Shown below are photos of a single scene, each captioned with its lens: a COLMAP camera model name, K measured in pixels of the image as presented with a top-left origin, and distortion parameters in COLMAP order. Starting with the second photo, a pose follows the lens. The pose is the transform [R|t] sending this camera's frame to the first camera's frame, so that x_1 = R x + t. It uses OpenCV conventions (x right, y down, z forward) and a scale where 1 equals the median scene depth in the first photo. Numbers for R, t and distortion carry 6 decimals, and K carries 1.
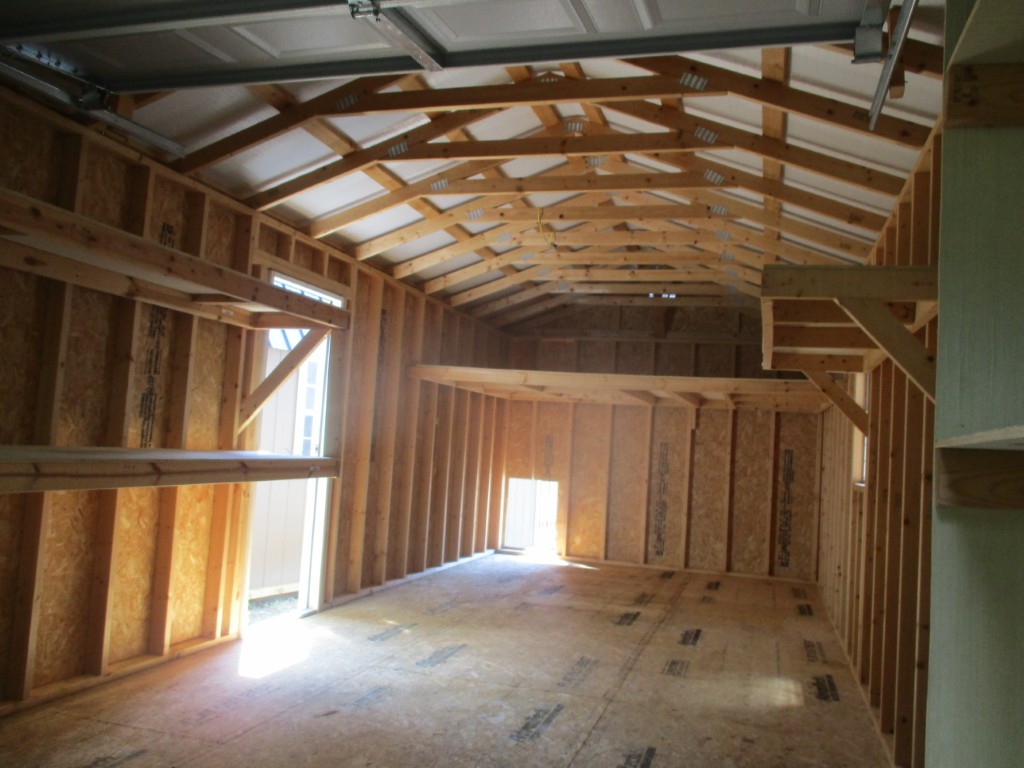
lens RADIAL K [[854.7, 0, 508.9], [0, 854.7, 373.2], [0, 0, 1]] dist [-0.028805, 0.026229]
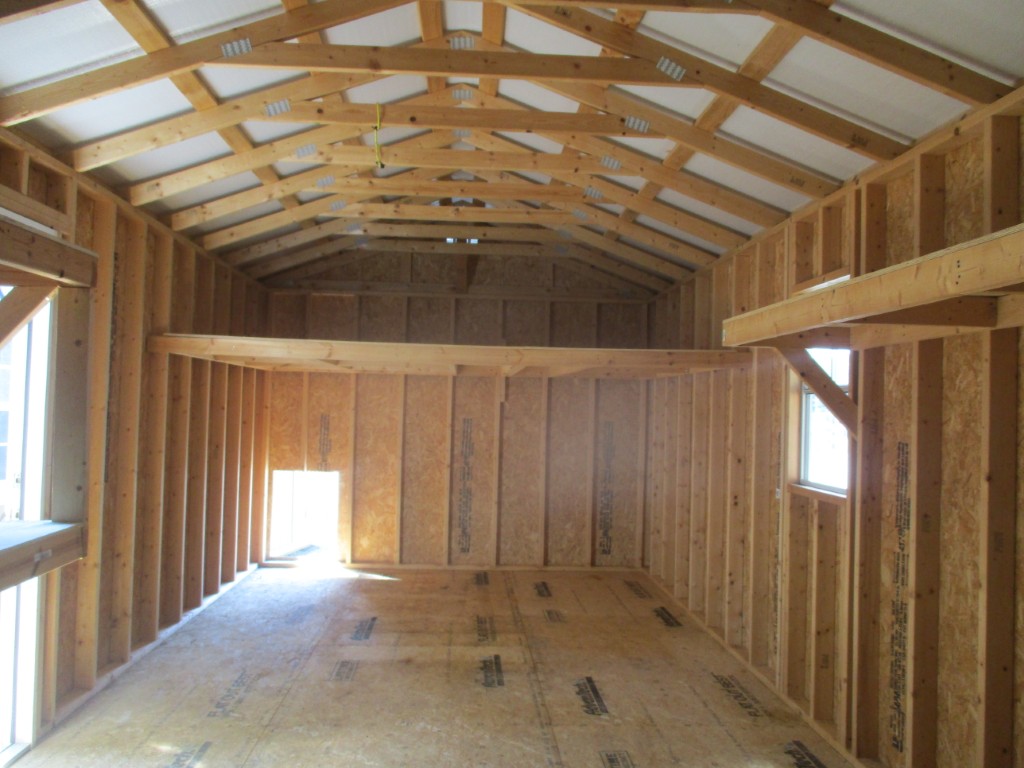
lens RADIAL K [[854.7, 0, 508.9], [0, 854.7, 373.2], [0, 0, 1]] dist [-0.028805, 0.026229]
pose [[0.939397, -0.027038, 0.341763, -0.068161], [0.006037, 0.998035, 0.062364, -0.015782], [-0.342777, -0.056521, 0.937715, 0.214091]]
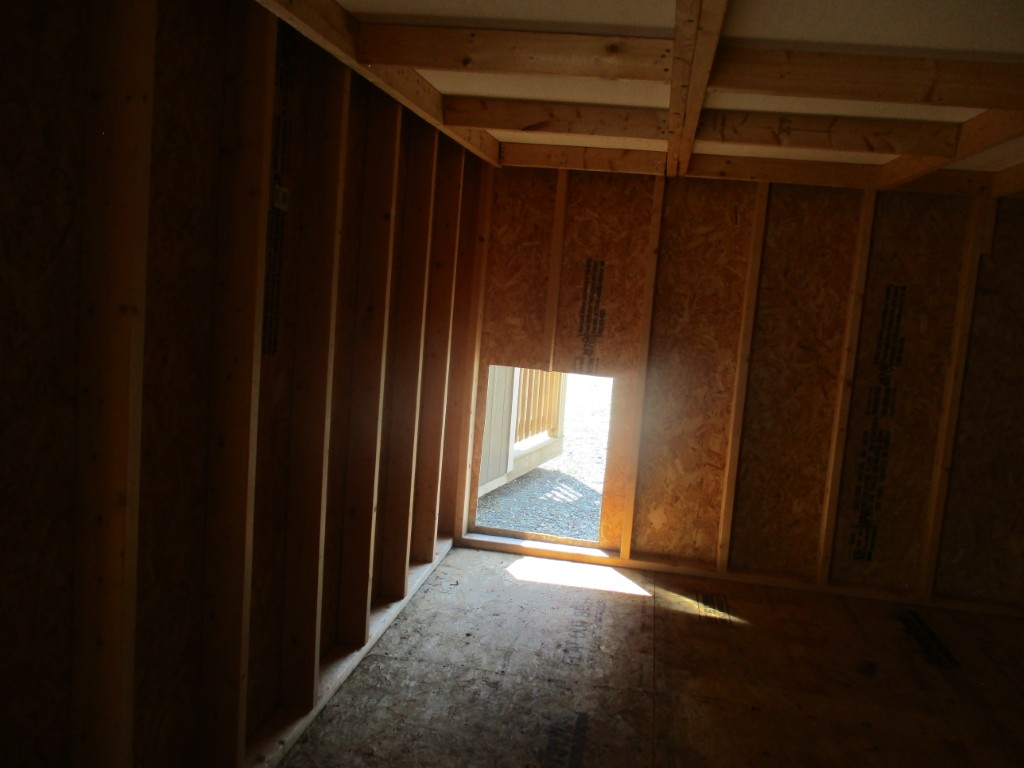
lens RADIAL K [[854.7, 0, 508.9], [0, 854.7, 373.2], [0, 0, 1]] dist [-0.028805, 0.026229]
pose [[0.992350, 0.003679, 0.123399, -0.044362], [-0.028941, 0.978634, 0.203565, 0.048608], [-0.120013, -0.205579, 0.971254, 0.665464]]
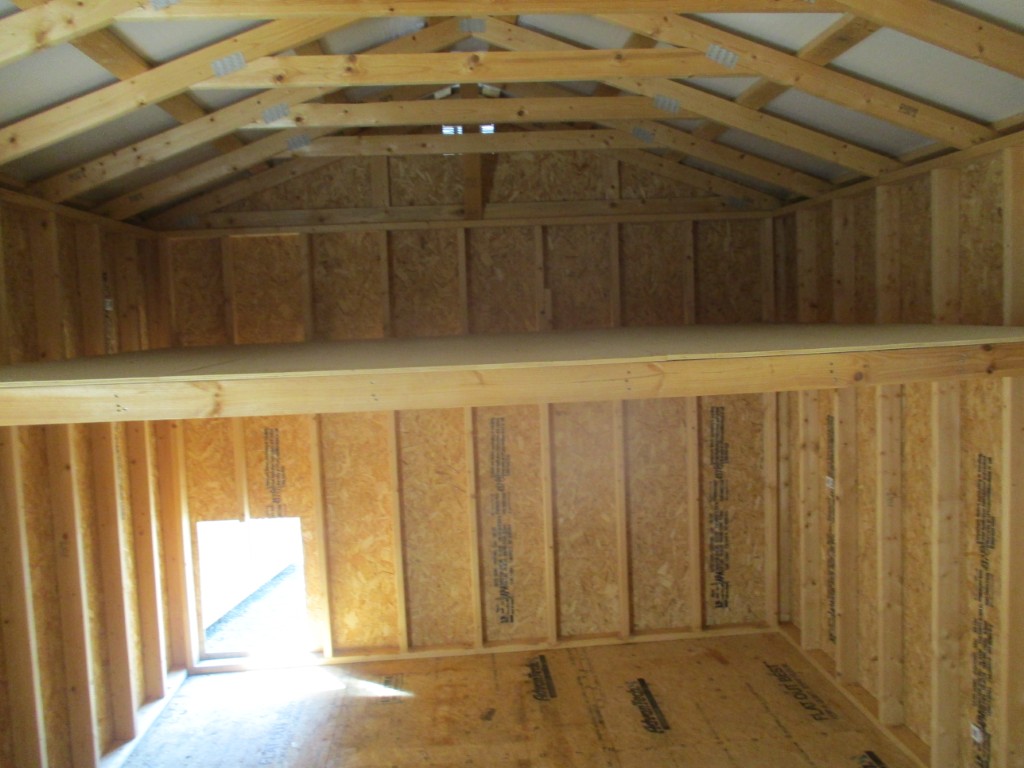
lens RADIAL K [[854.7, 0, 508.9], [0, 854.7, 373.2], [0, 0, 1]] dist [-0.028805, 0.026229]
pose [[0.929281, -0.127568, 0.346646, 0.009042], [0.070131, 0.982334, 0.173499, -0.039395], [-0.362655, -0.136919, 0.921810, 0.537993]]
